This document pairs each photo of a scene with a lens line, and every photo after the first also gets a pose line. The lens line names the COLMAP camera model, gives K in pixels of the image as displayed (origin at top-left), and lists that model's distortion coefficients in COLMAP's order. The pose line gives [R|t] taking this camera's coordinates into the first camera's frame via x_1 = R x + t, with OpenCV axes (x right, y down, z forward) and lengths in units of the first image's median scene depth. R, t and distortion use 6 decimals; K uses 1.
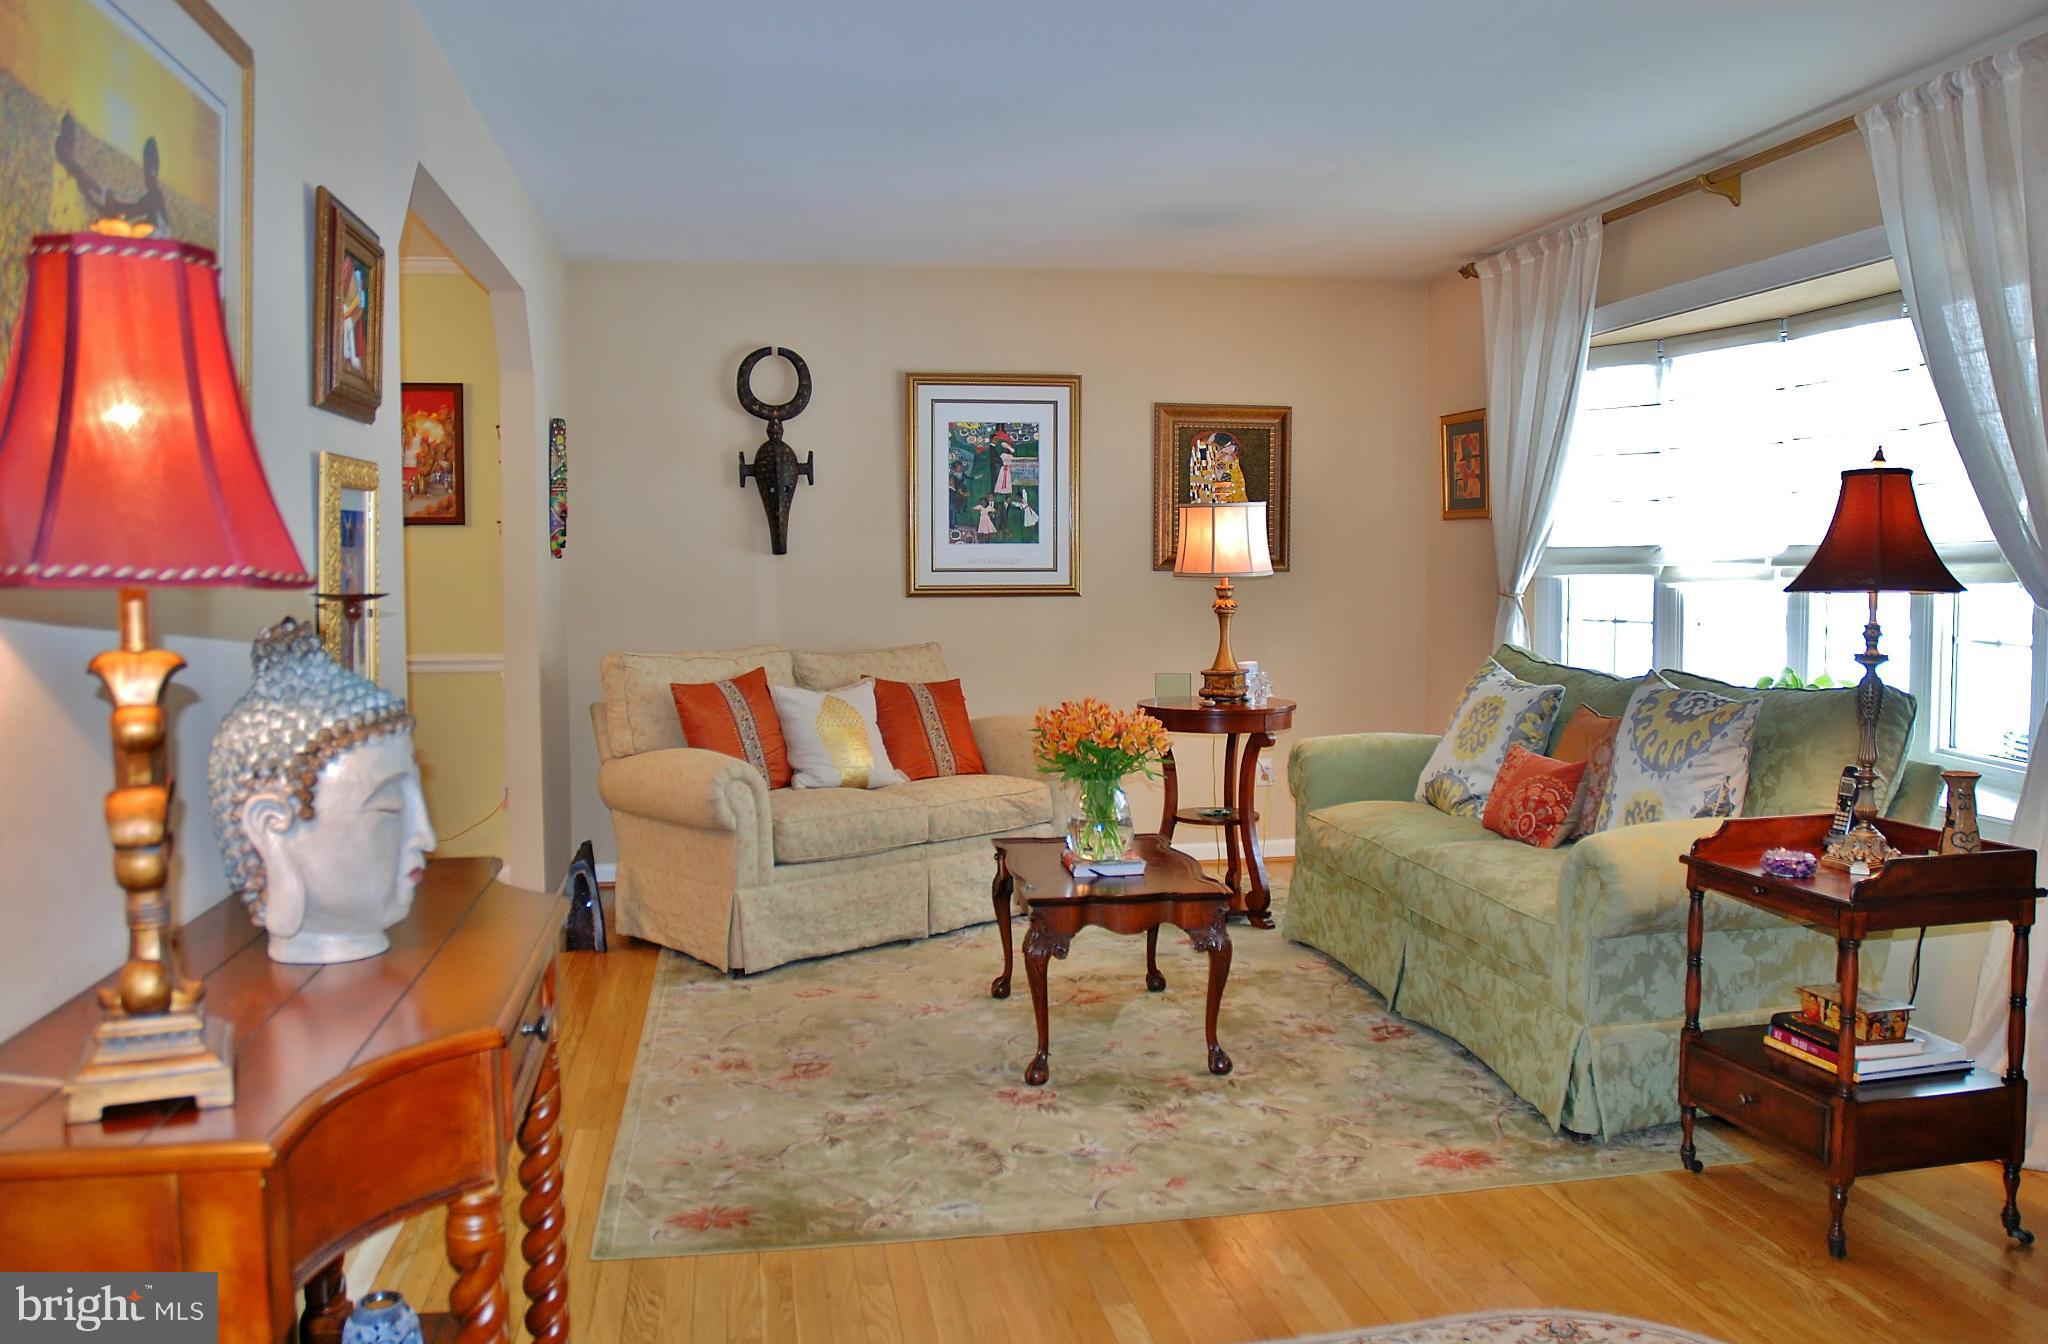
lens RADIAL K [[1639.0, 0, 1024.0], [0, 1639.0, 672.0], [0, 0, 1]] dist [-0.175627, 0.166092]
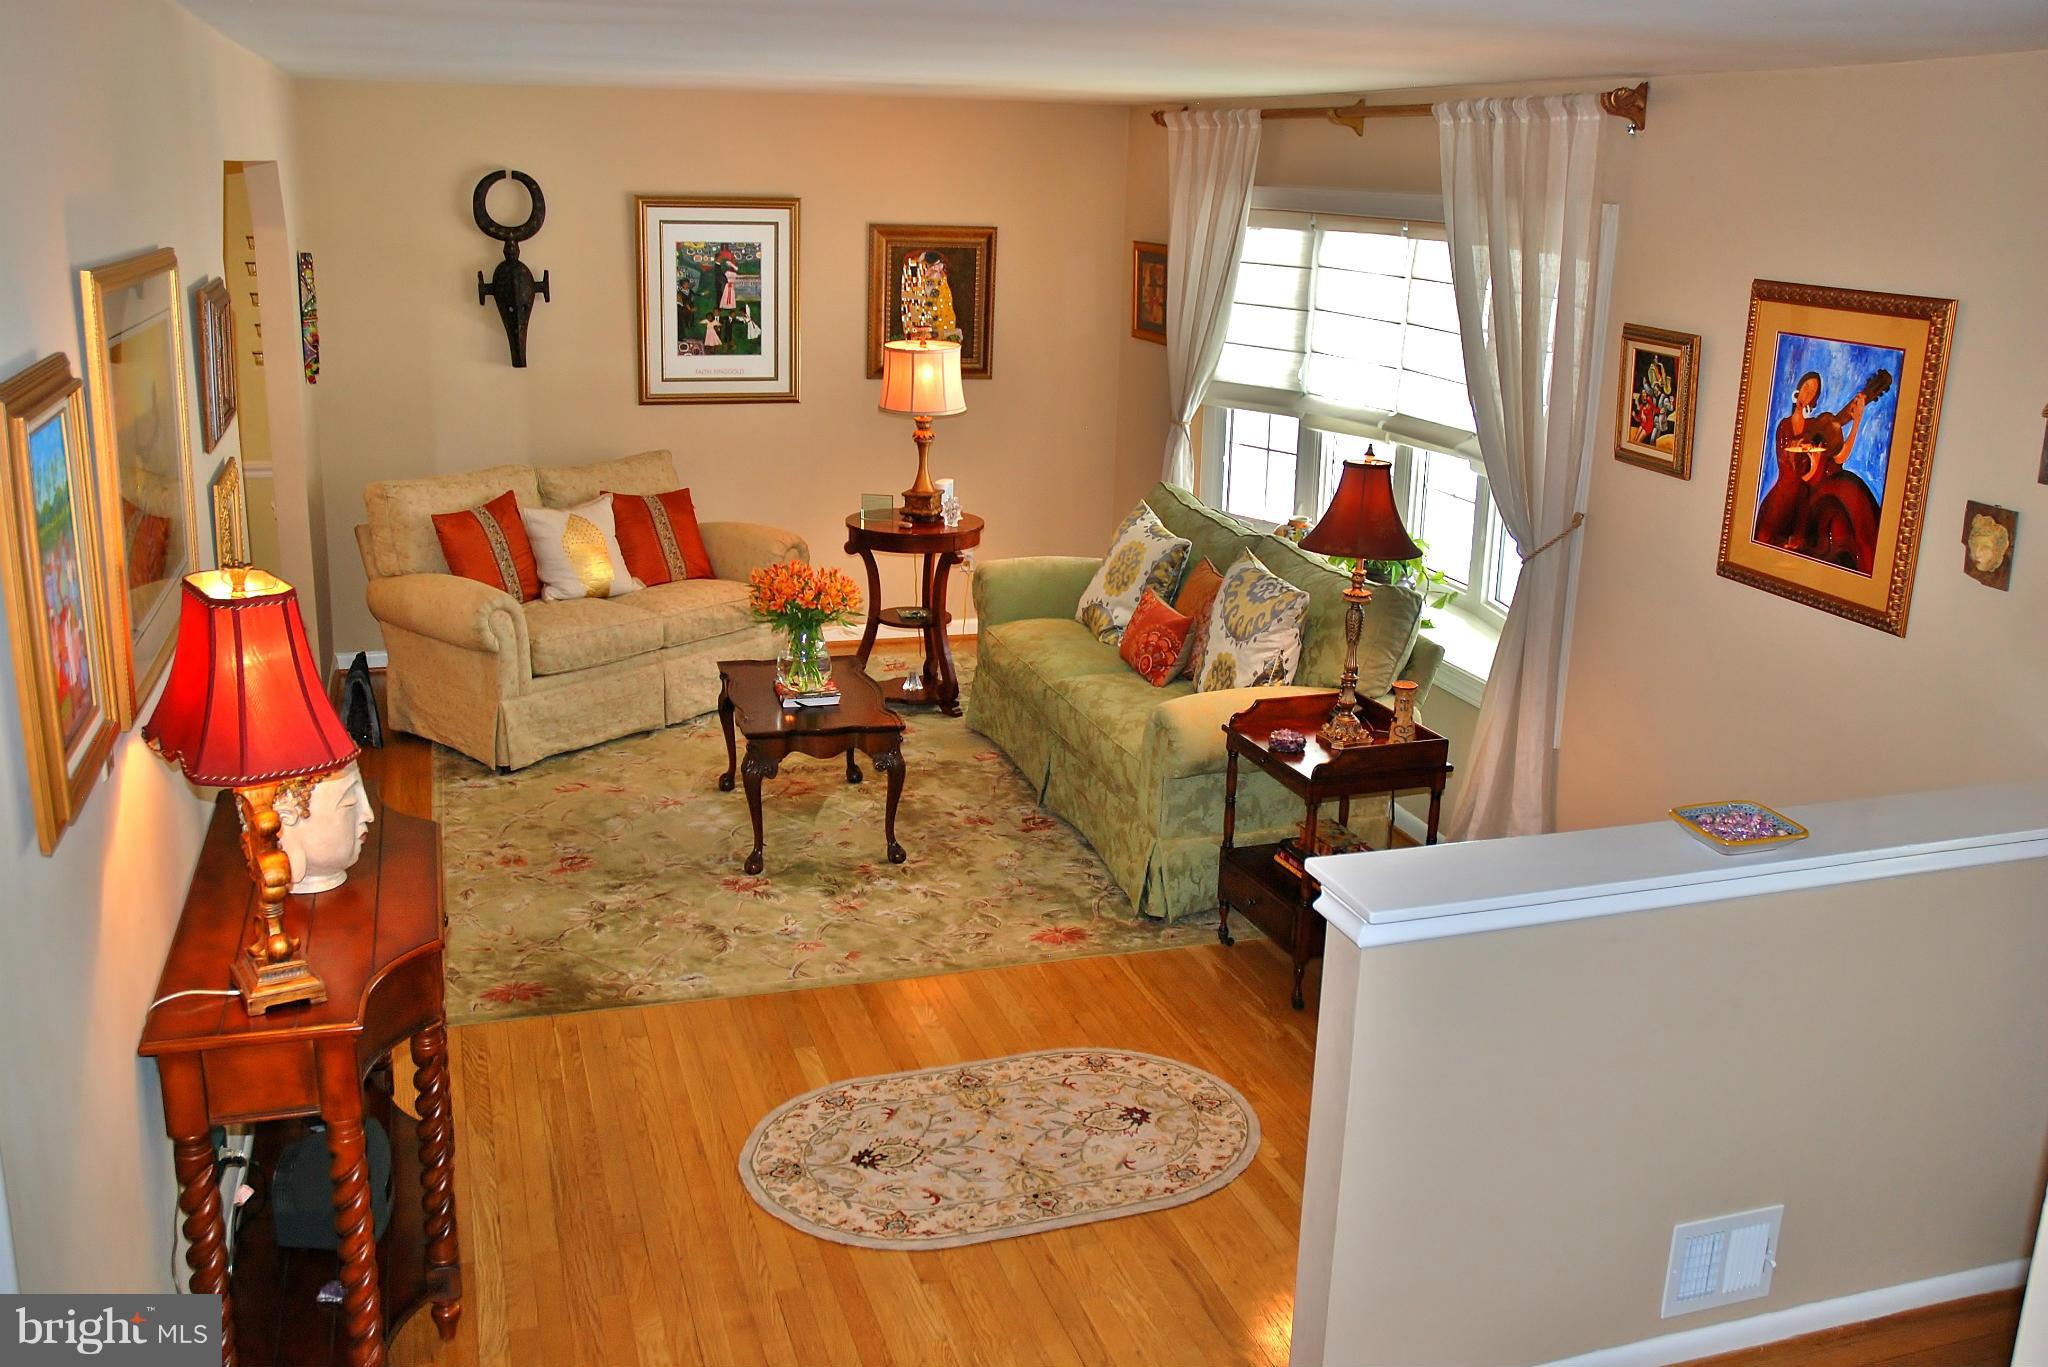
lens RADIAL K [[1826.2, 0, 1018.8], [0, 1826.2, 712.8], [0, 0, 1]] dist [-0.137892, 0.220493]
pose [[0.990444, -0.007935, 0.137684, 0.015546], [-0.022944, 0.974949, 0.221241, -0.165723], [-0.135990, -0.222286, 0.965451, -0.338473]]
